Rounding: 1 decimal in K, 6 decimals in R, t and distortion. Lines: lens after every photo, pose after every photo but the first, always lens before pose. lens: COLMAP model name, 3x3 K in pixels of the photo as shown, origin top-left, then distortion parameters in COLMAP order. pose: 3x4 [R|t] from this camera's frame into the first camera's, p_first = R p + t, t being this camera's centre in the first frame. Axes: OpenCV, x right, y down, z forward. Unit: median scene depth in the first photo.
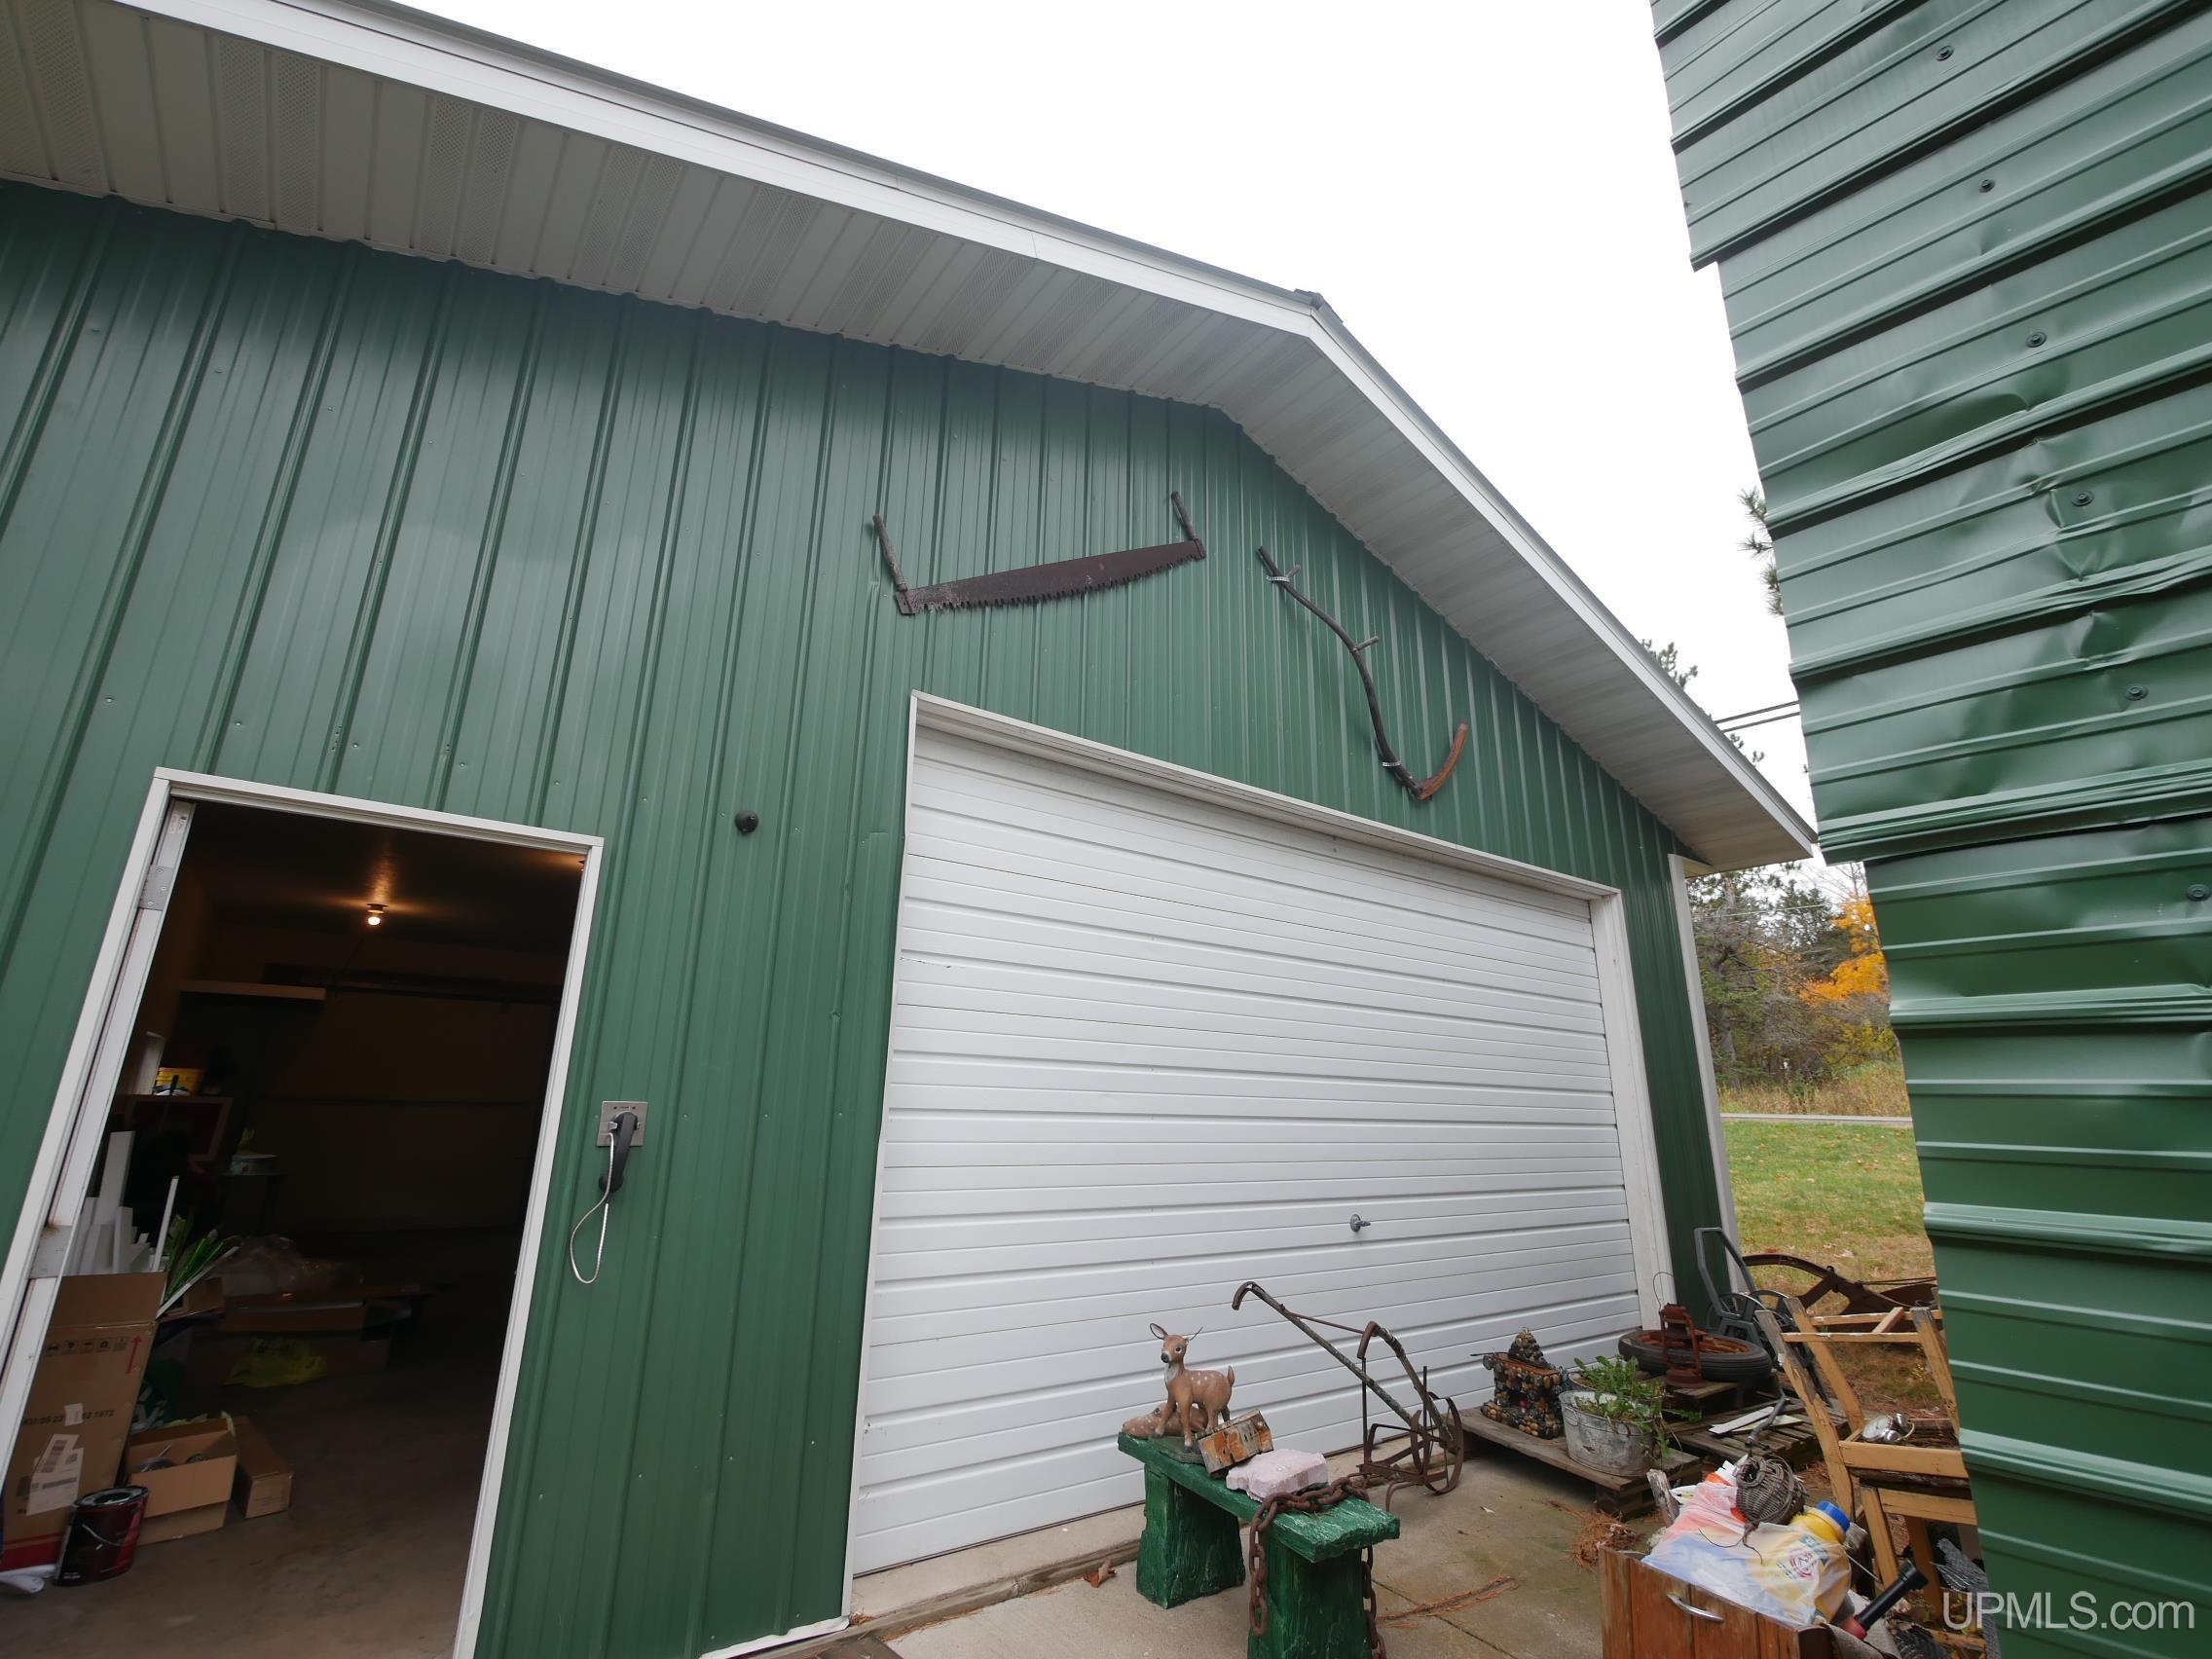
lens RADIAL K [[1016.9, 0, 1108.0], [0, 1016.9, 816.7], [0, 0, 1]] dist [-0.000845, 0.000300]
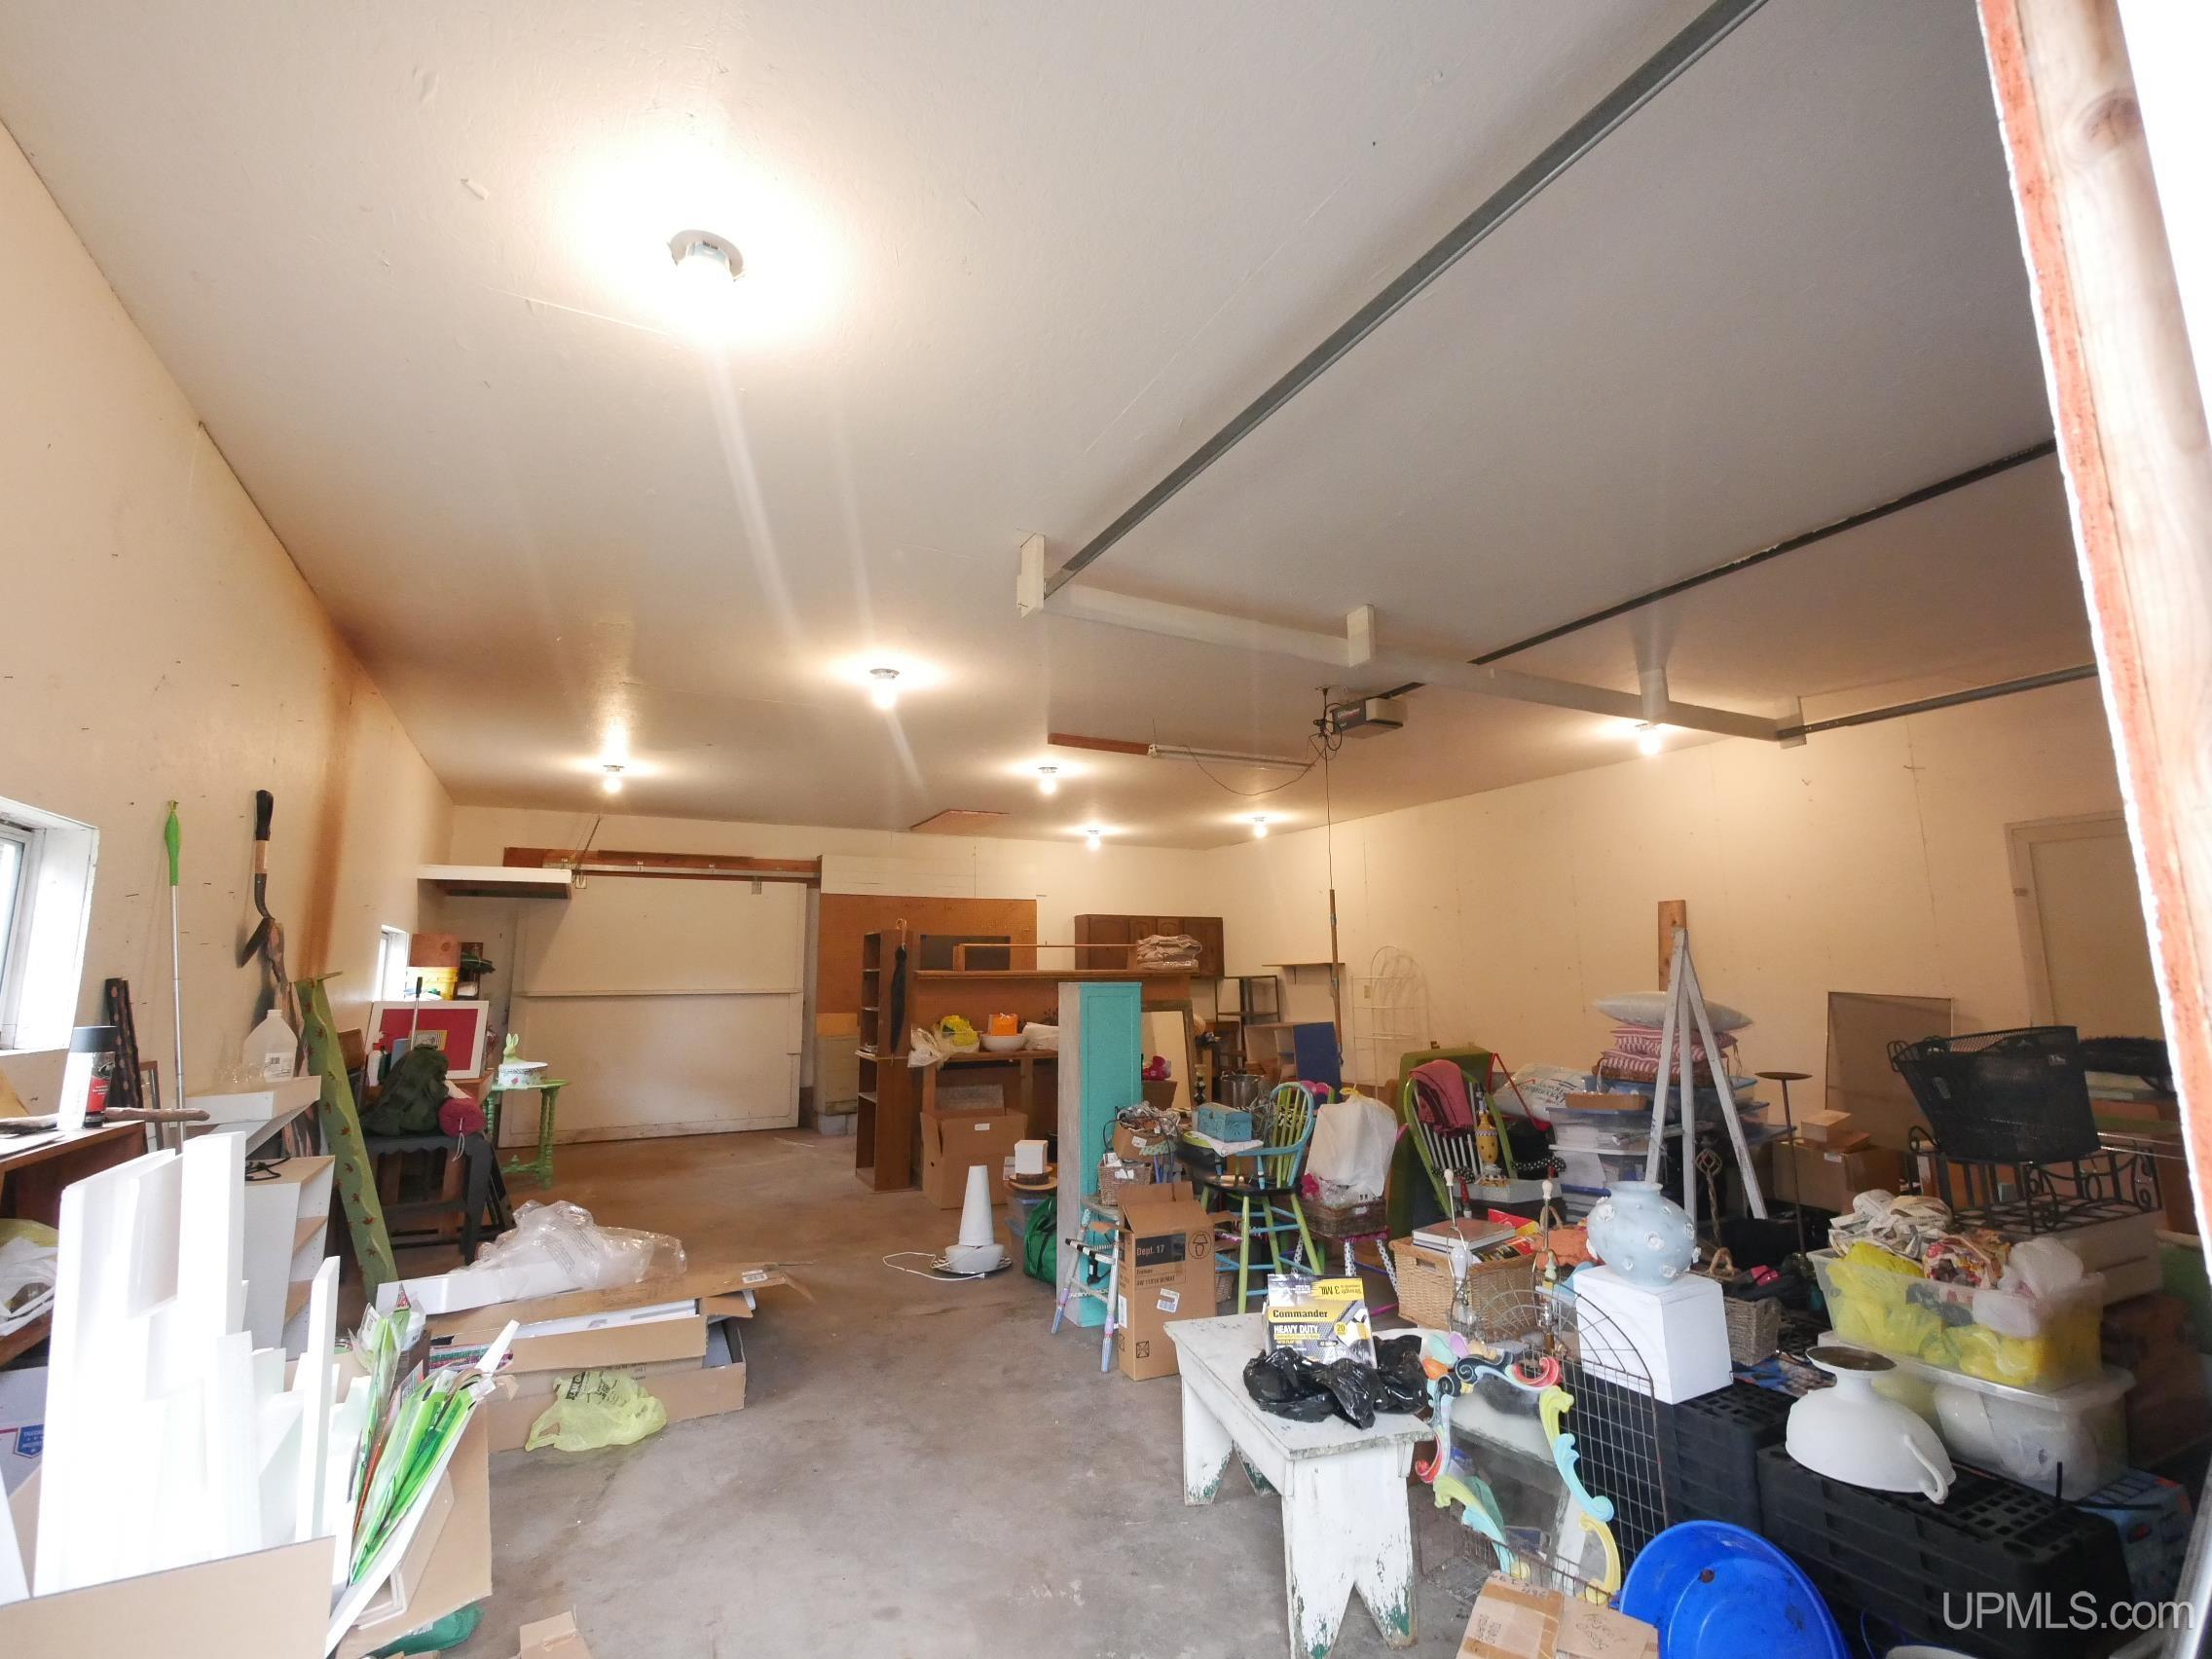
lens RADIAL K [[1016.9, 0, 1108.0], [0, 1016.9, 816.7], [0, 0, 1]] dist [-0.000845, 0.000300]
pose [[0.986660, -0.053684, -0.153689, -0.233257], [0.072297, 0.990354, 0.118204, 0.068561], [0.145861, -0.127738, 0.981024, 0.286176]]
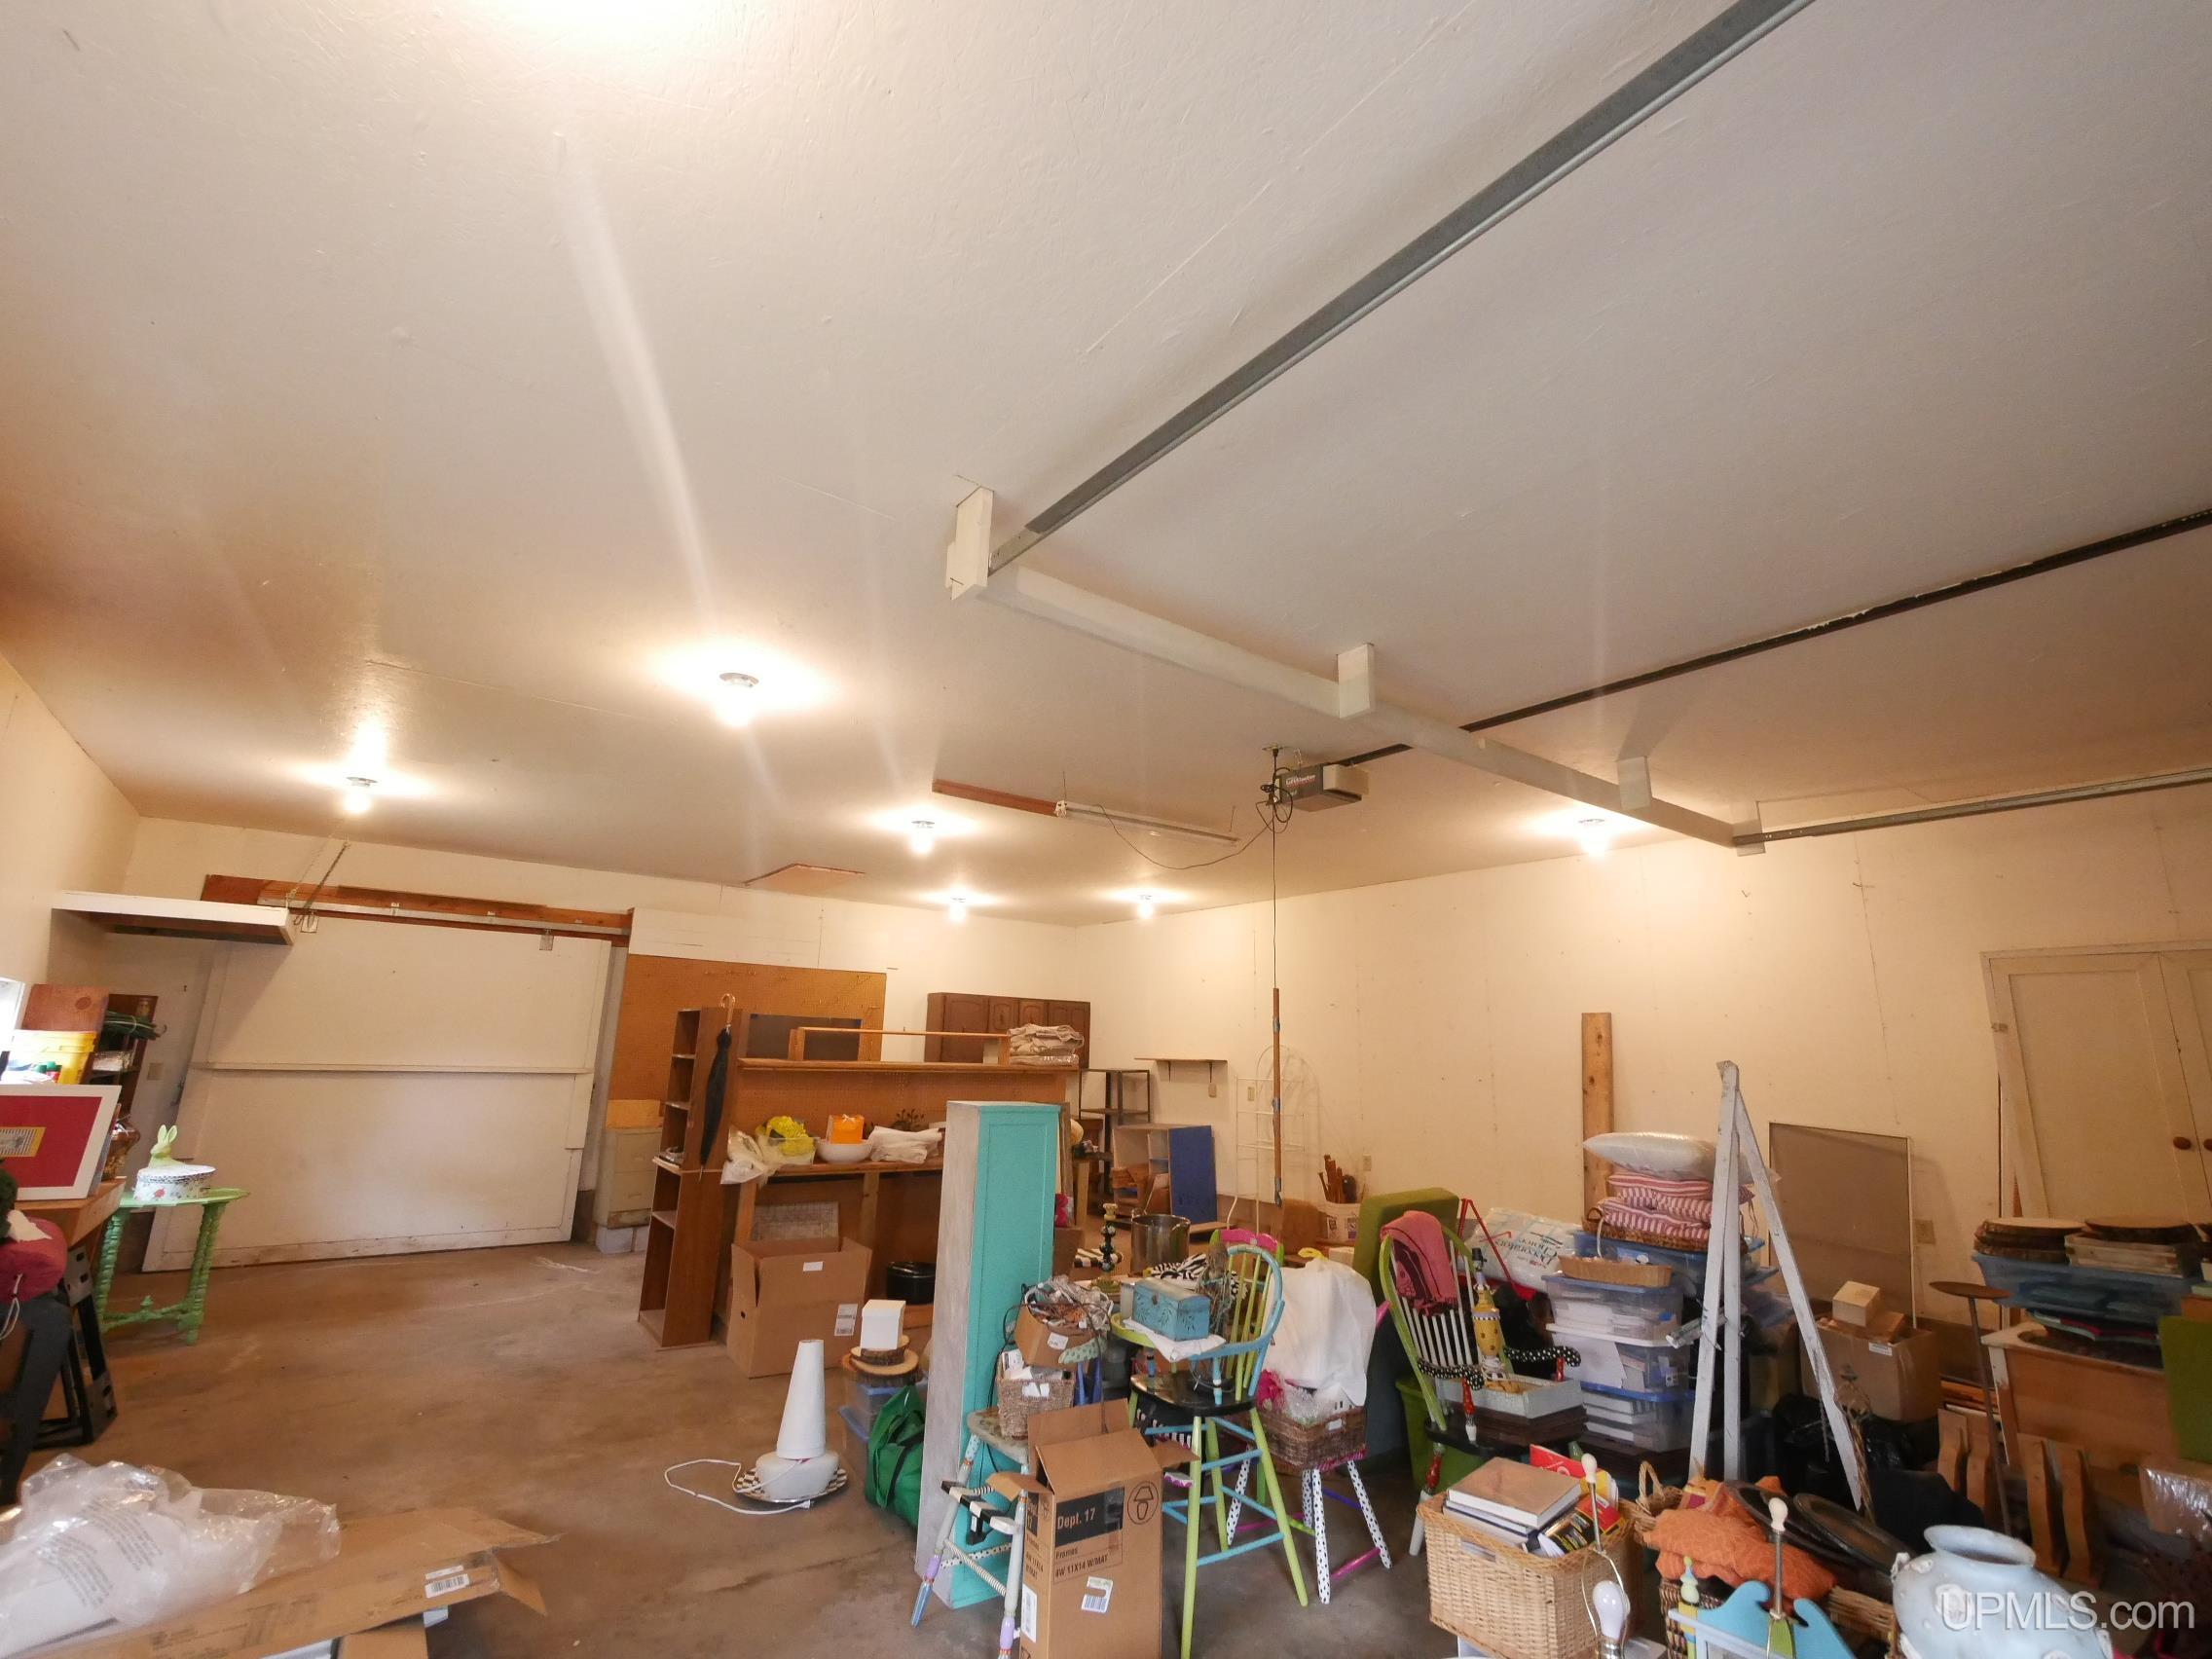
lens RADIAL K [[1016.9, 0, 1108.0], [0, 1016.9, 816.7], [0, 0, 1]] dist [-0.000845, 0.000300]
pose [[0.999960, 0.008689, 0.001926, -0.289358], [-0.008778, 0.998599, 0.052184, 0.084591], [-0.001470, -0.052199, 0.998636, 0.413666]]
